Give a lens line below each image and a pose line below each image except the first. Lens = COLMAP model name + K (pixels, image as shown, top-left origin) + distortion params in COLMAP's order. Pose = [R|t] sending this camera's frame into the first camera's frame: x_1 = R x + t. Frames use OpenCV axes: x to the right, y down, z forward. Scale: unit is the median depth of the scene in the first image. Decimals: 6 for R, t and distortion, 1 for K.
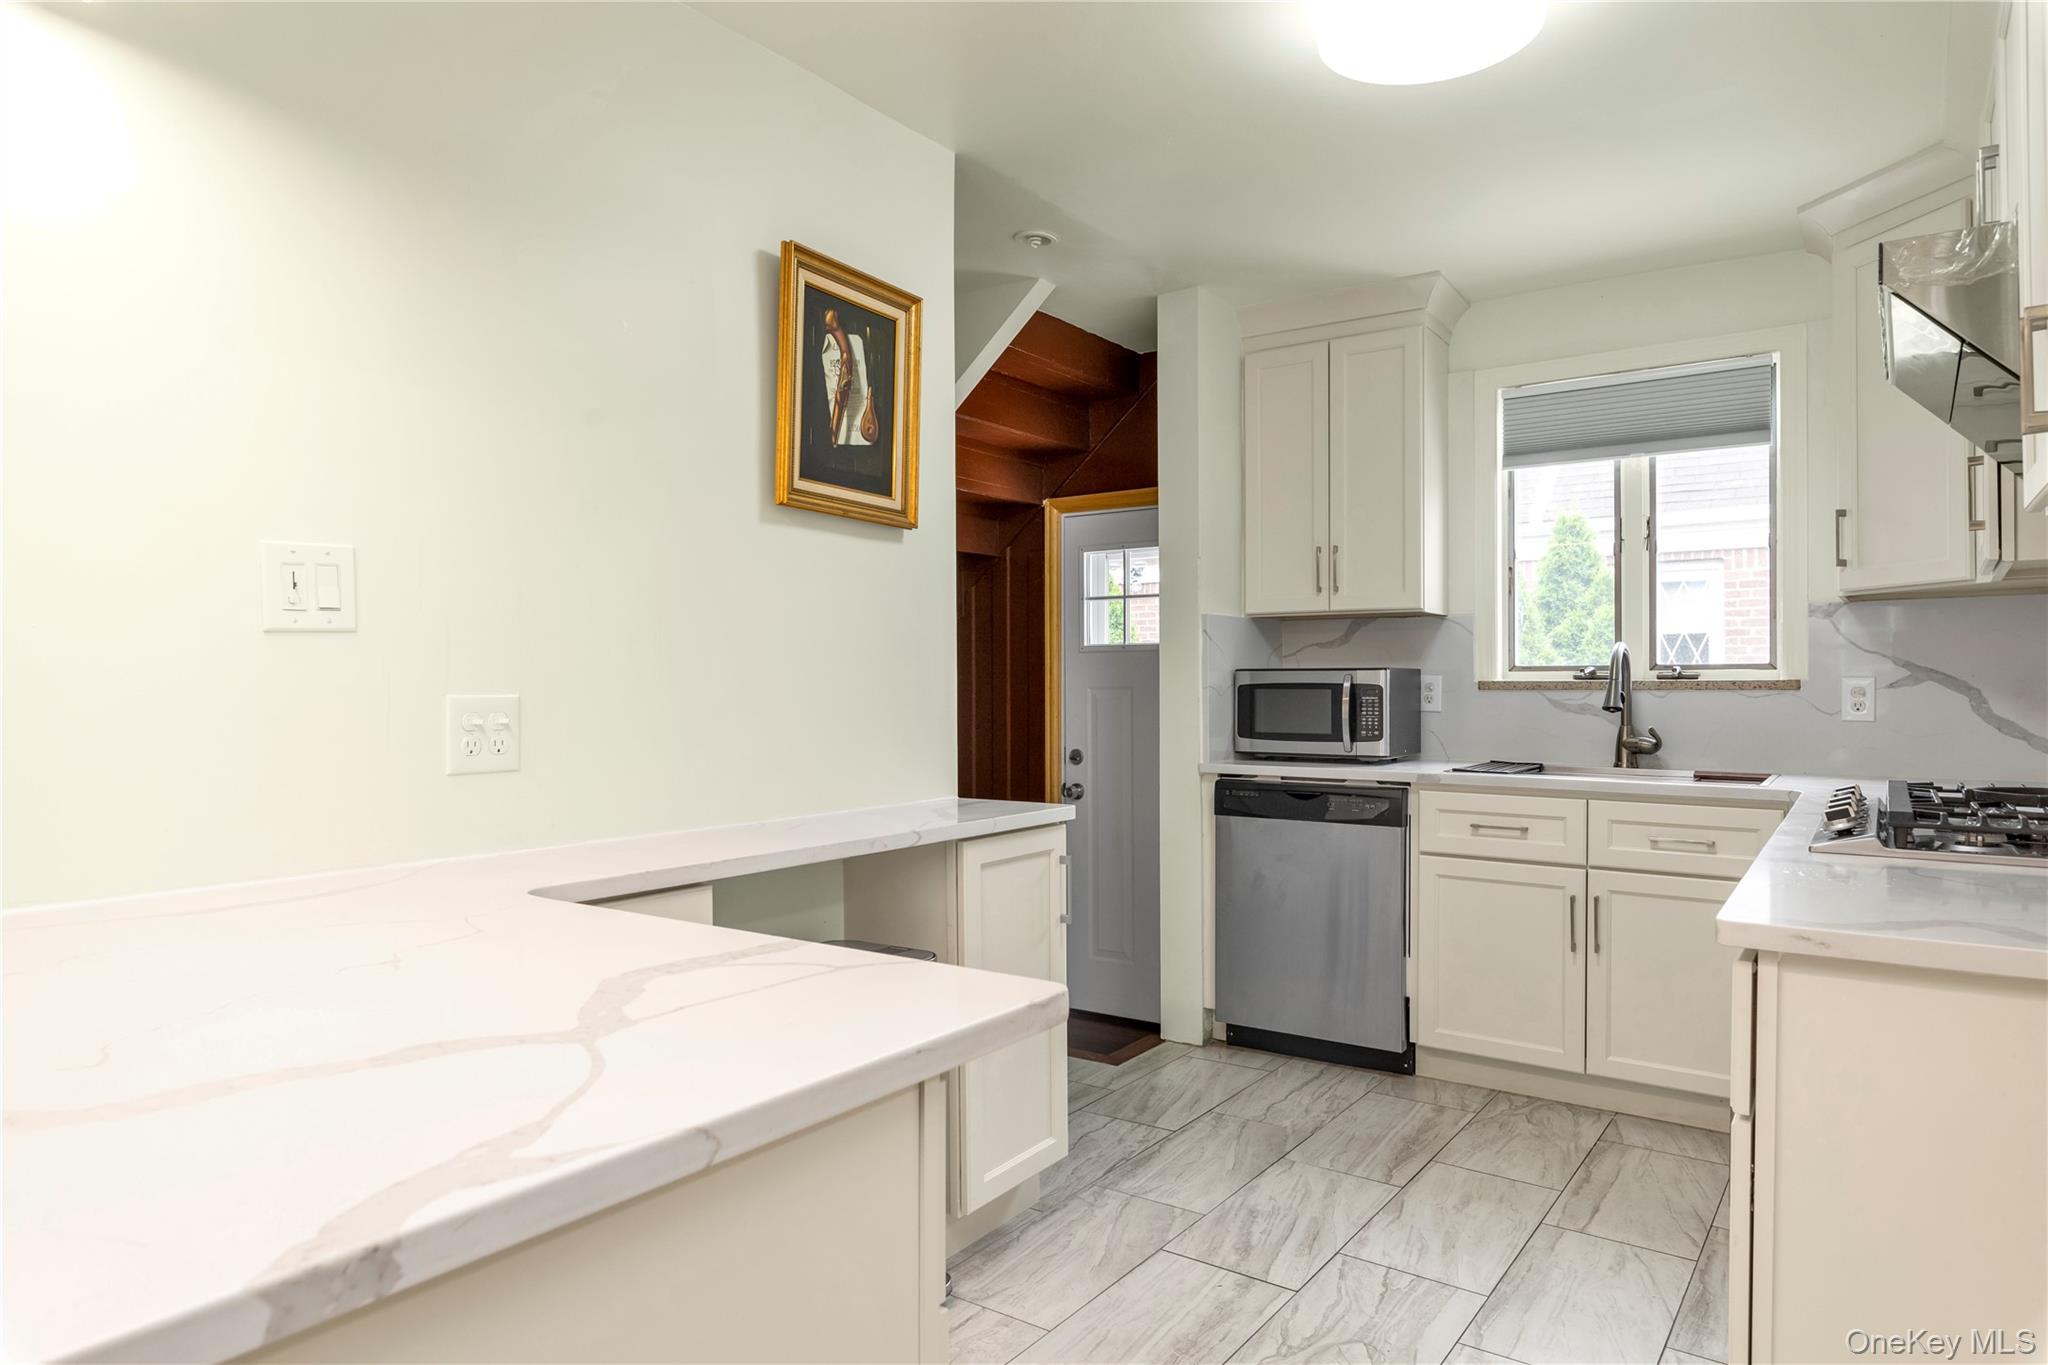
lens RADIAL K [[1233.8, 0, 1025.3], [0, 1233.8, 684.3], [0, 0, 1]] dist [0.001472, 0.000190]
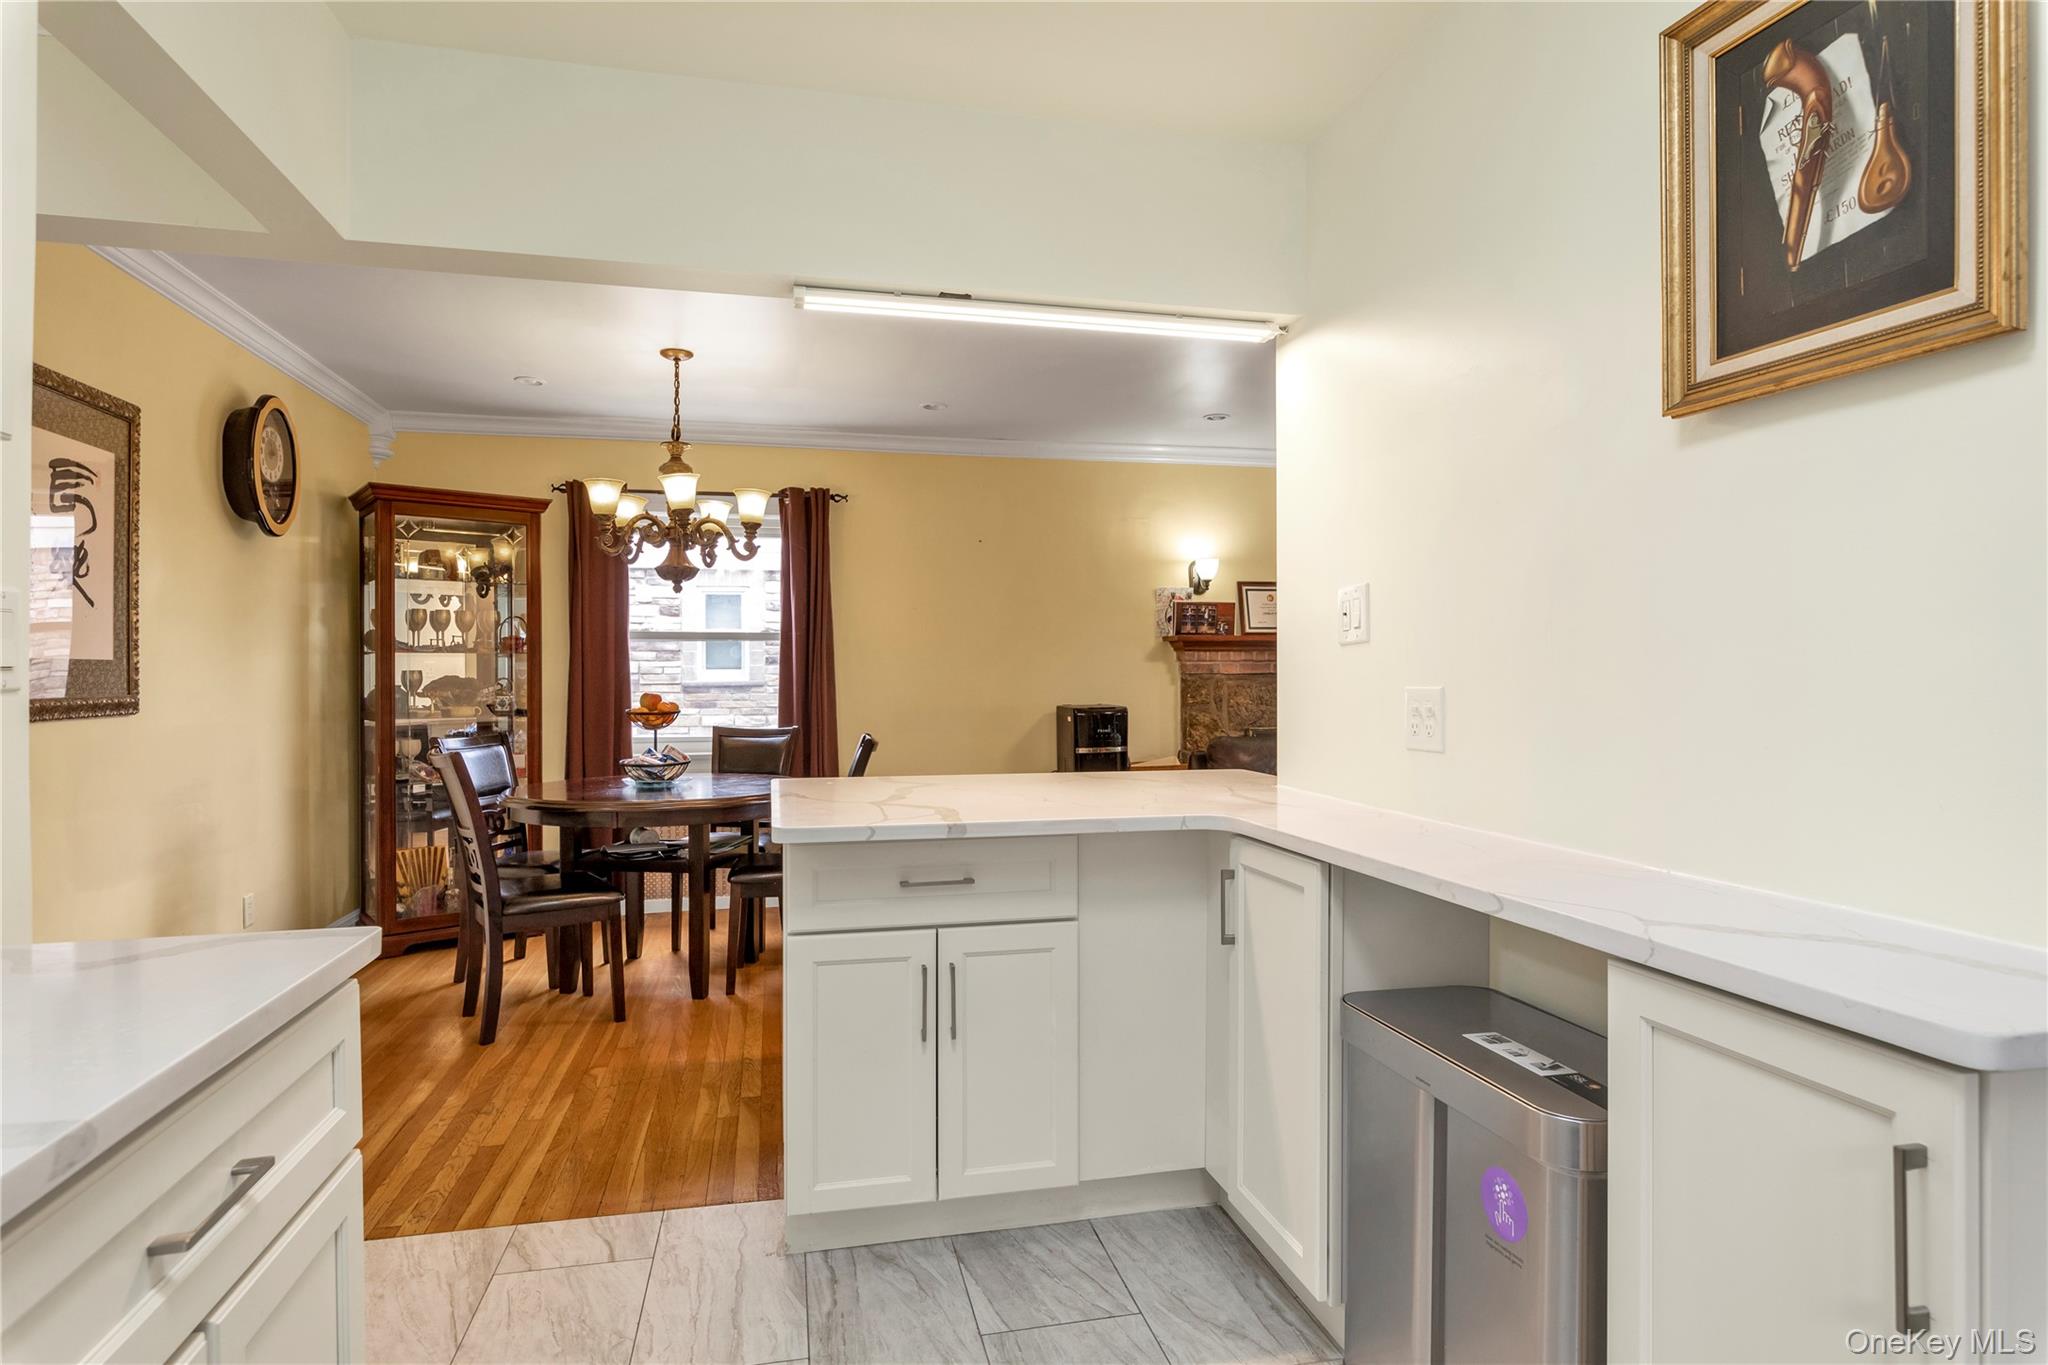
lens RADIAL K [[1114.5, 0, 1026.8], [0, 1114.5, 677.7], [0, 0, 1]] dist [-0.004271, -0.001486]
pose [[-0.655937, 0.001364, -0.754814, 0.478401], [0.002764, 0.999996, -0.000595, -0.000381], [0.754810, -0.002477, -0.655939, 1.066523]]
